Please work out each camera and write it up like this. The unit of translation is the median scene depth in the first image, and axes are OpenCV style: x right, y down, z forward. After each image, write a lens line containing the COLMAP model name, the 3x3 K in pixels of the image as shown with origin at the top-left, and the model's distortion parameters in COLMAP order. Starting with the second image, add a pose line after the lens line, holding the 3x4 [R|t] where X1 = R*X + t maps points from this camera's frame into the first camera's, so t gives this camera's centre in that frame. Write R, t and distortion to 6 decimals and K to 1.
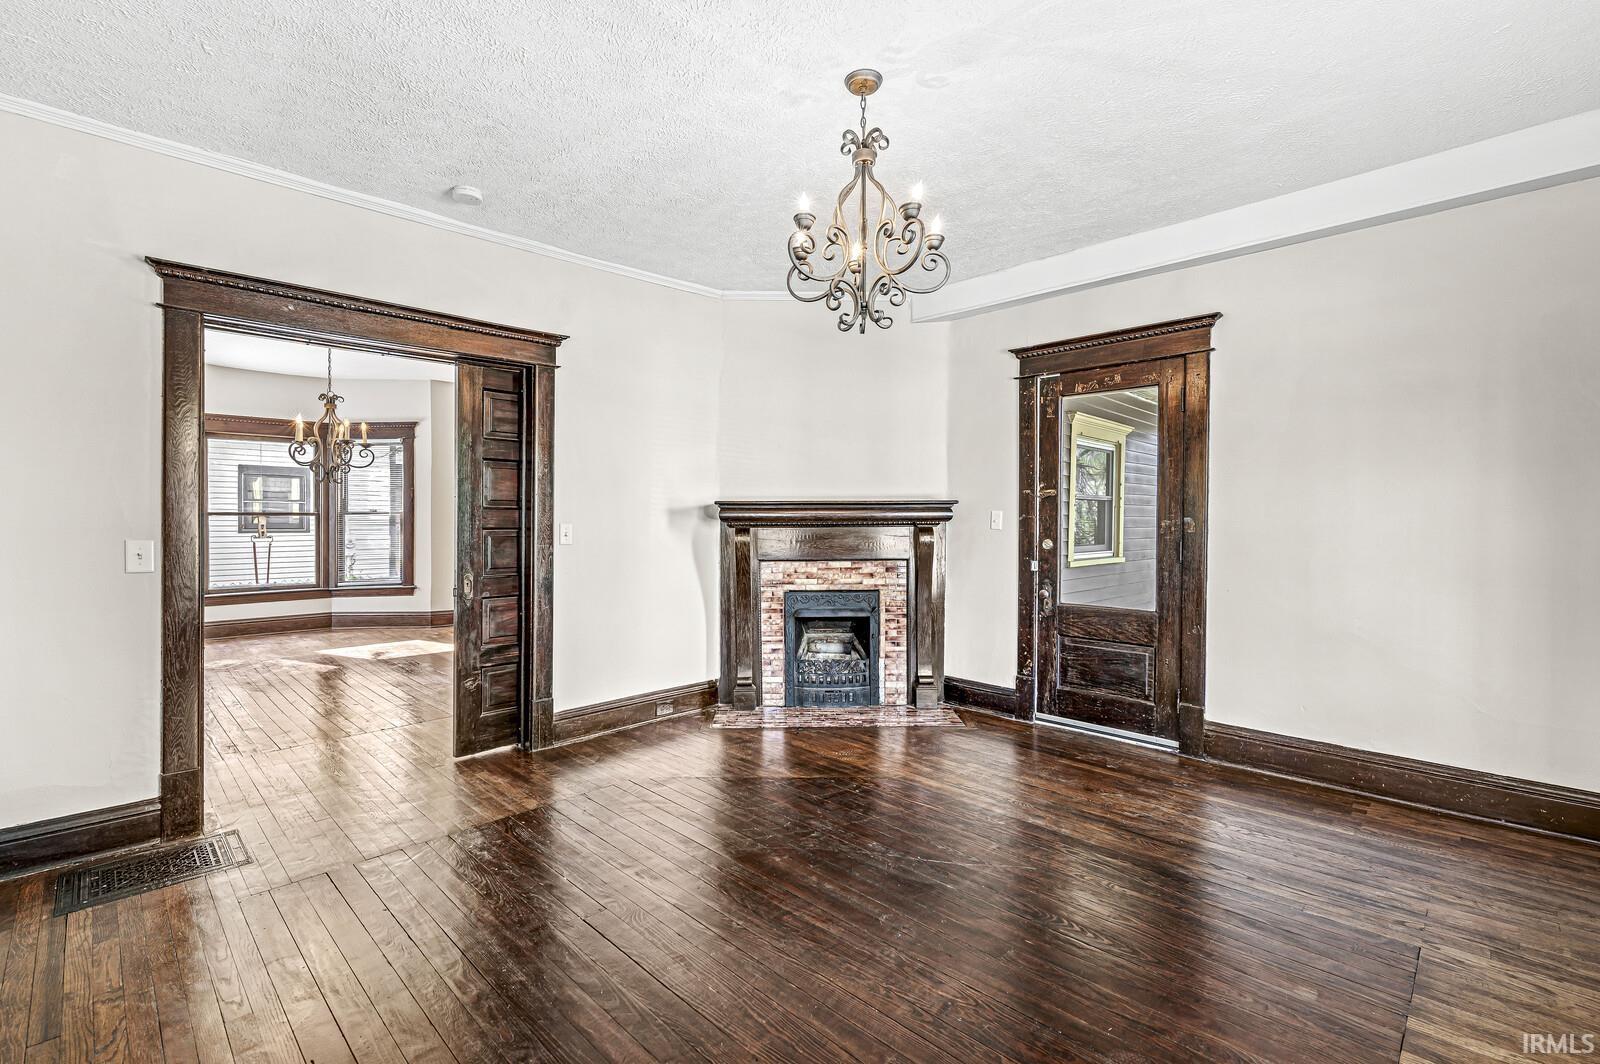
lens RADIAL K [[704.7, 0, 796.1], [0, 704.7, 532.3], [0, 0, 1]] dist [-0.000966, -0.000594]
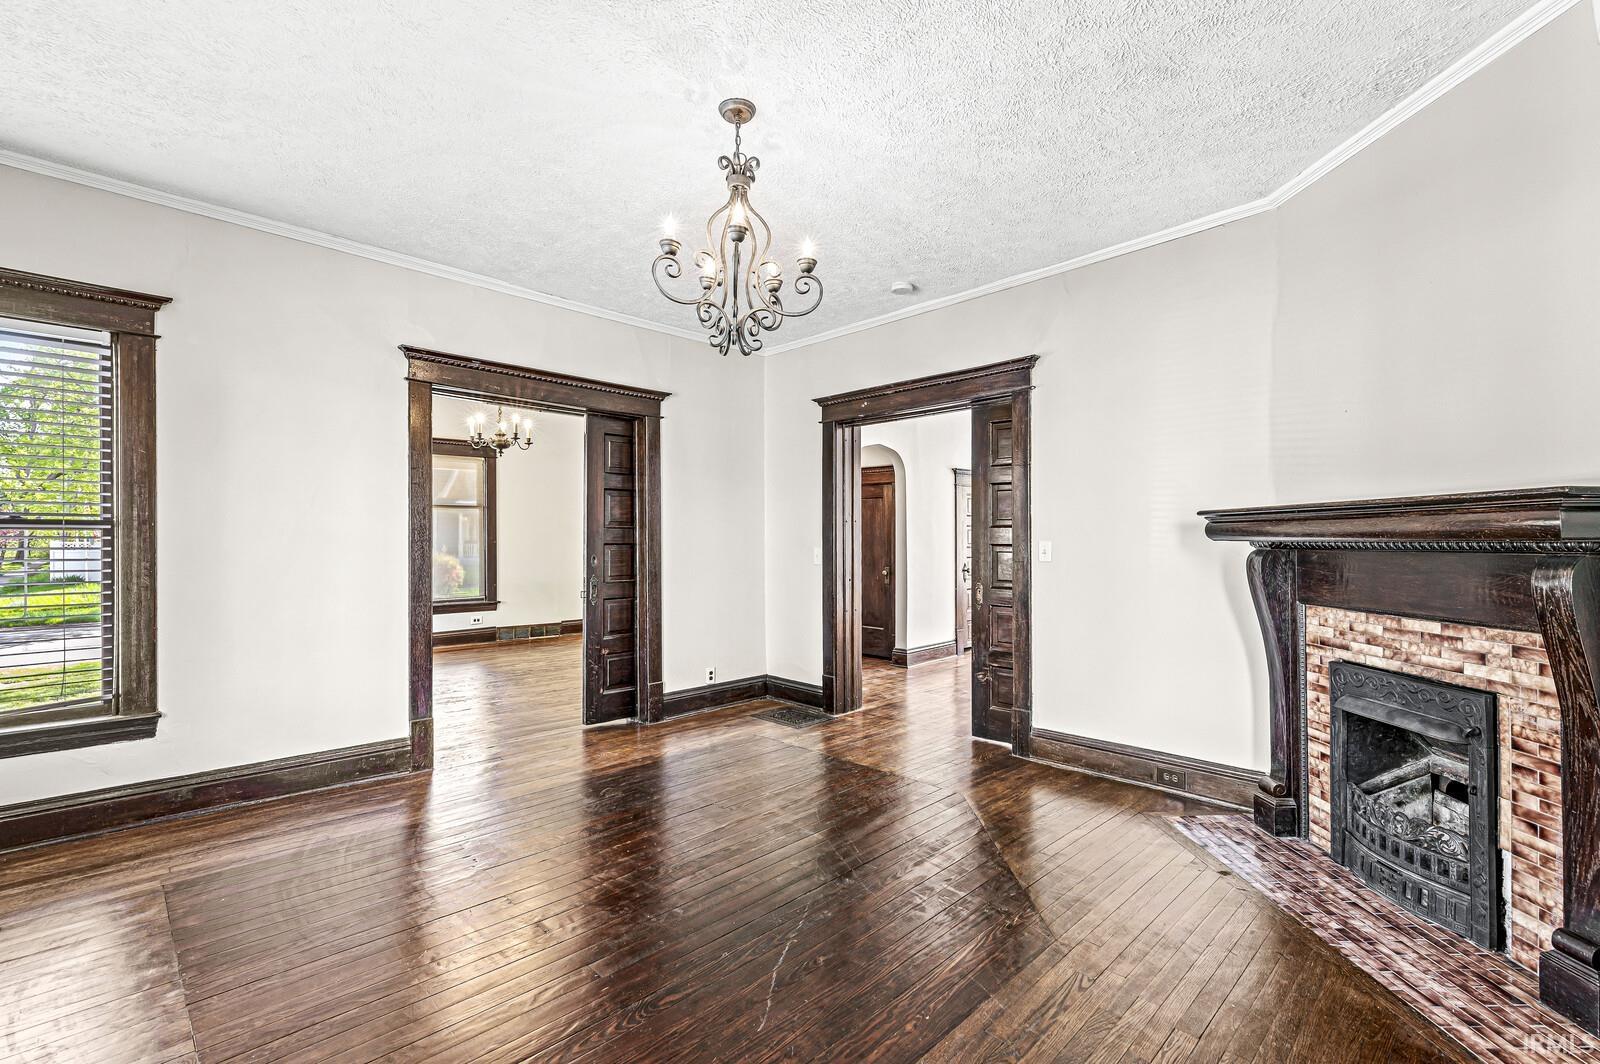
lens RADIAL K [[704.7, 0, 803.1], [0, 704.7, 532.3], [0, 0, 1]] dist [-0.000966, -0.000594]
pose [[0.002070, -0.006082, -0.999979, 0.572312], [-0.018250, 0.999815, -0.006119, -0.010275], [0.999831, 0.018262, 0.001959, 0.562945]]
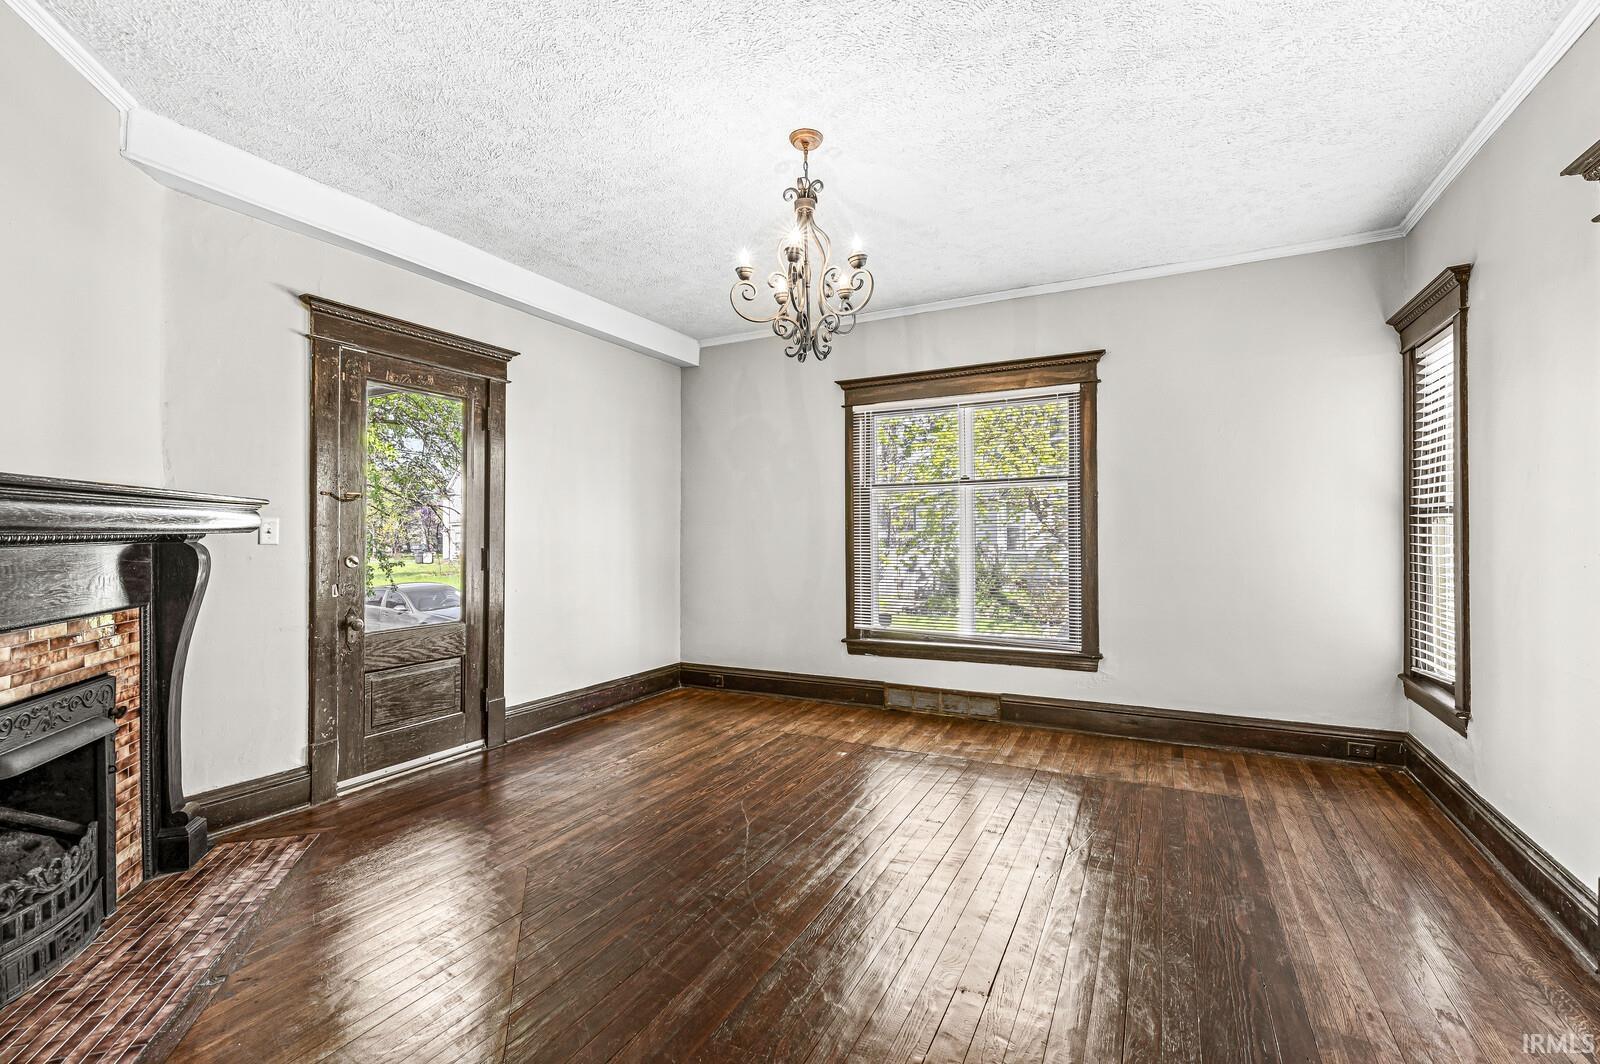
lens RADIAL K [[704.7, 0, 794.6], [0, 704.7, 531.3], [0, 0, 1]] dist [-0.000966, -0.000594]
pose [[-0.298197, 0.000854, 0.954504, -0.497737], [0.018611, 0.999815, 0.004920, -0.010249], [-0.954323, 0.019231, -0.298157, 0.696819]]
